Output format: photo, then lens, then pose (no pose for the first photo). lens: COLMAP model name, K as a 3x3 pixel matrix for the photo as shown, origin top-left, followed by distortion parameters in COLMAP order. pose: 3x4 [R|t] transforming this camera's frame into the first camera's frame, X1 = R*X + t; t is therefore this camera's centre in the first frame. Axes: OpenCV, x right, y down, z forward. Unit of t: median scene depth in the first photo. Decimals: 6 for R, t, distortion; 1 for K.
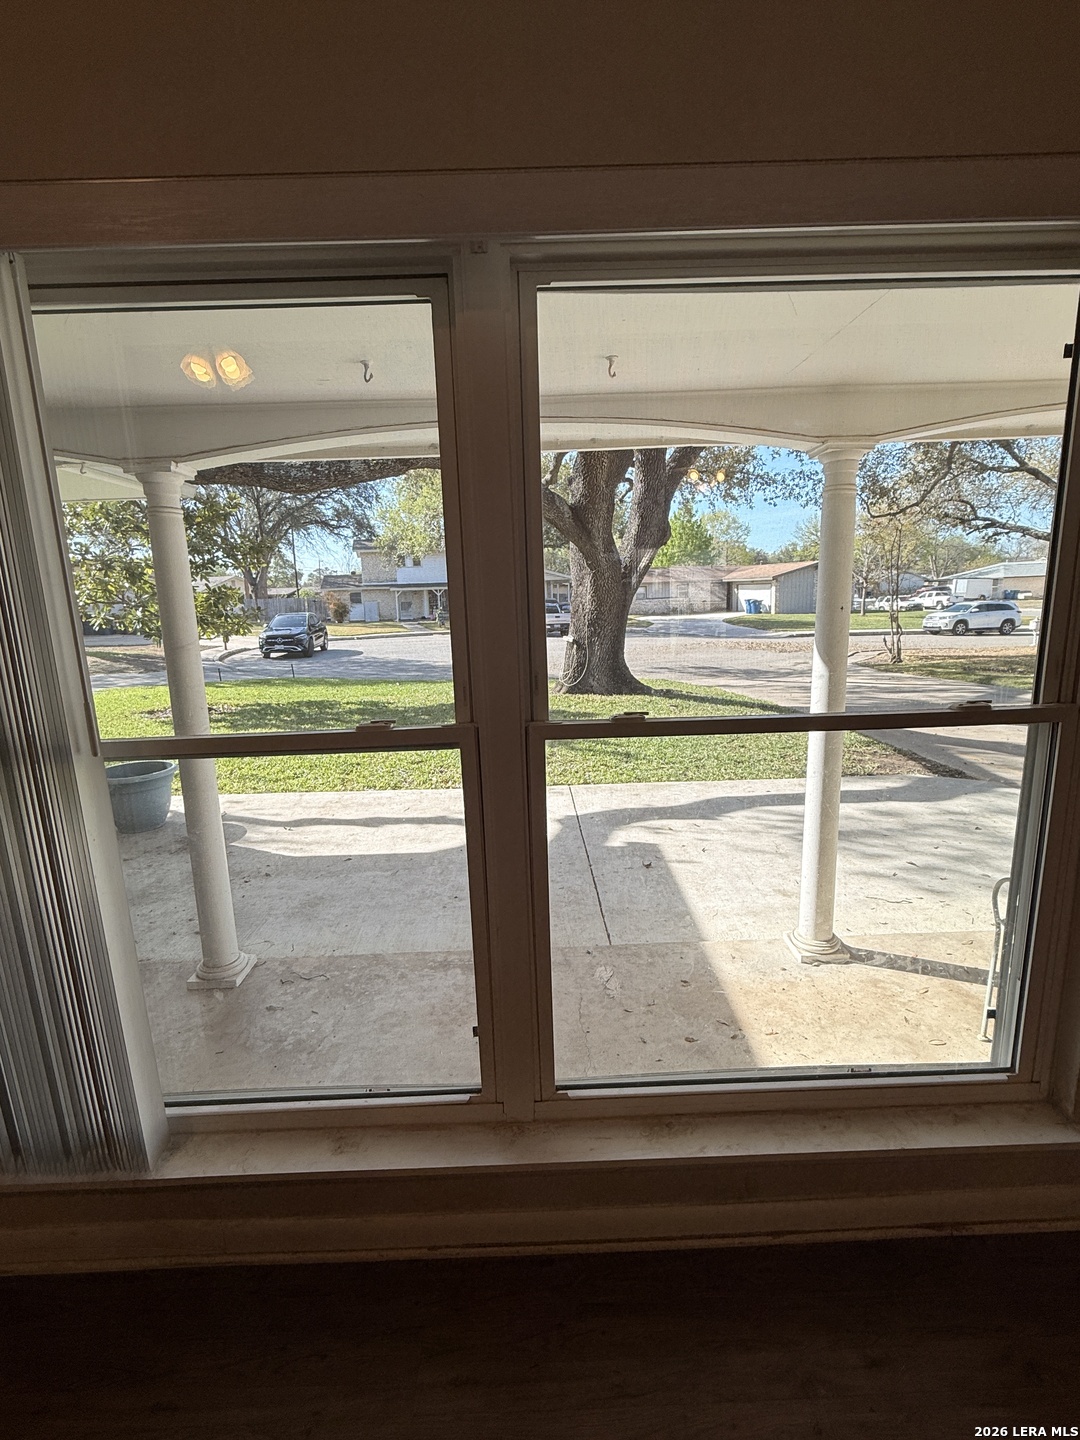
lens RADIAL K [[664.9, 0, 533.0], [0, 664.9, 731.6], [0, 0, 1]] dist [0.001192, -0.001214]
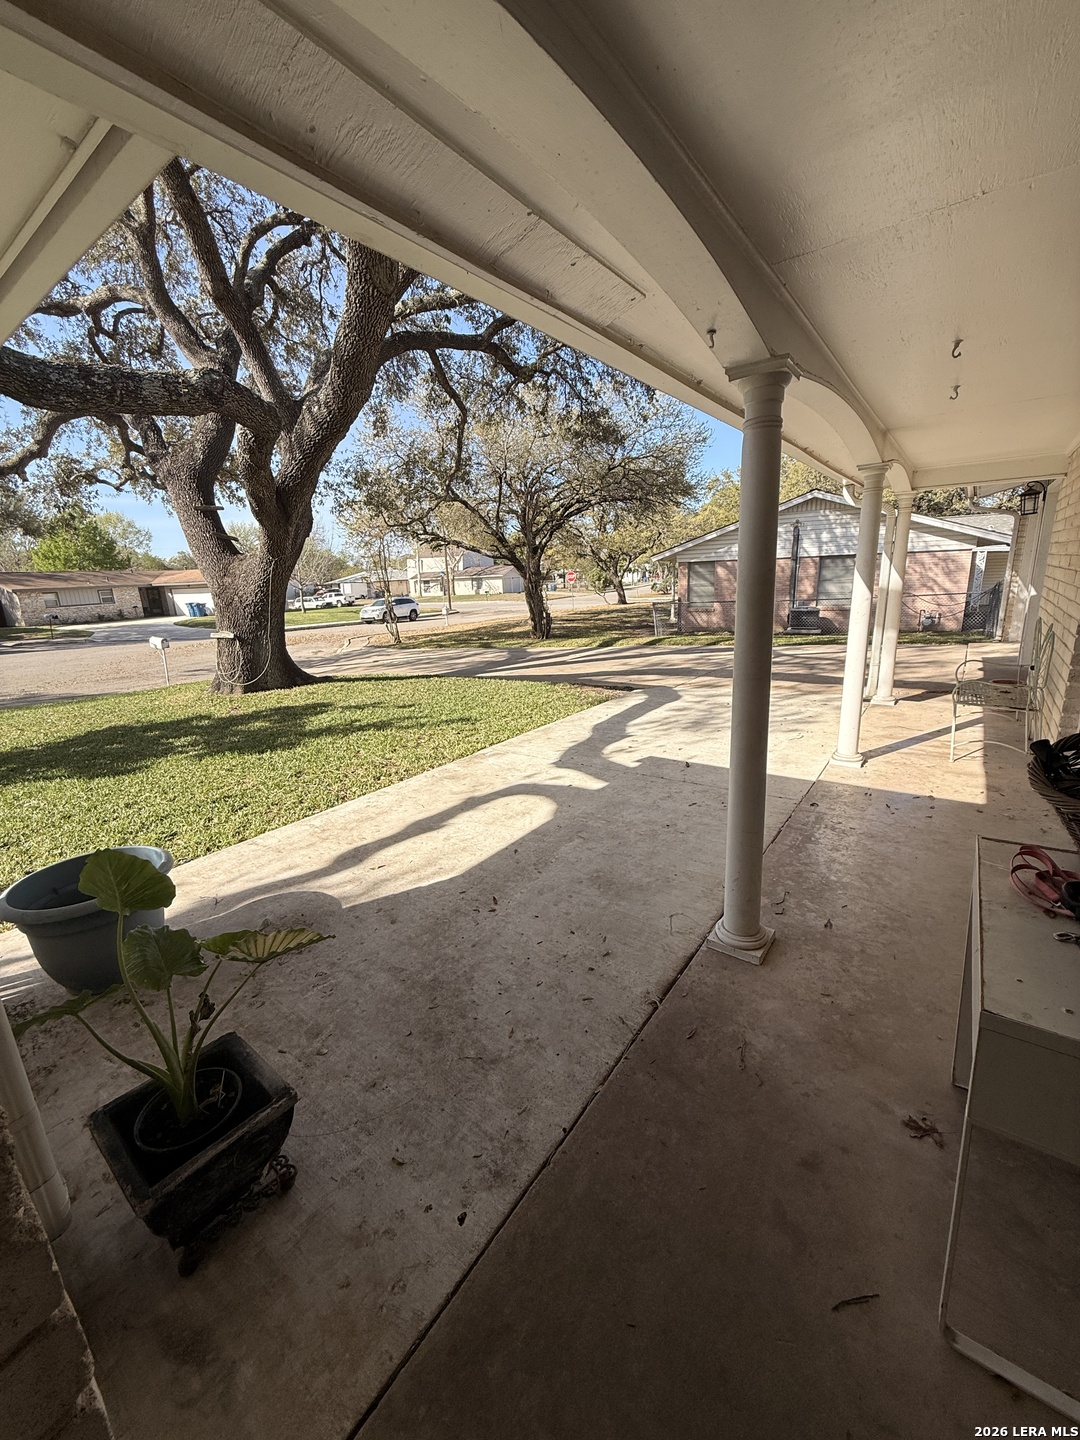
lens RADIAL K [[582.1, 0, 533.4], [0, 582.1, 720.6], [0, 0, 1]] dist [0.001076, 0.000259]
pose [[0.601167, -0.189239, 0.776394, -0.778810], [0.188725, 0.977695, 0.092173, -0.044953], [-0.776519, 0.091113, 0.623472, 0.436960]]
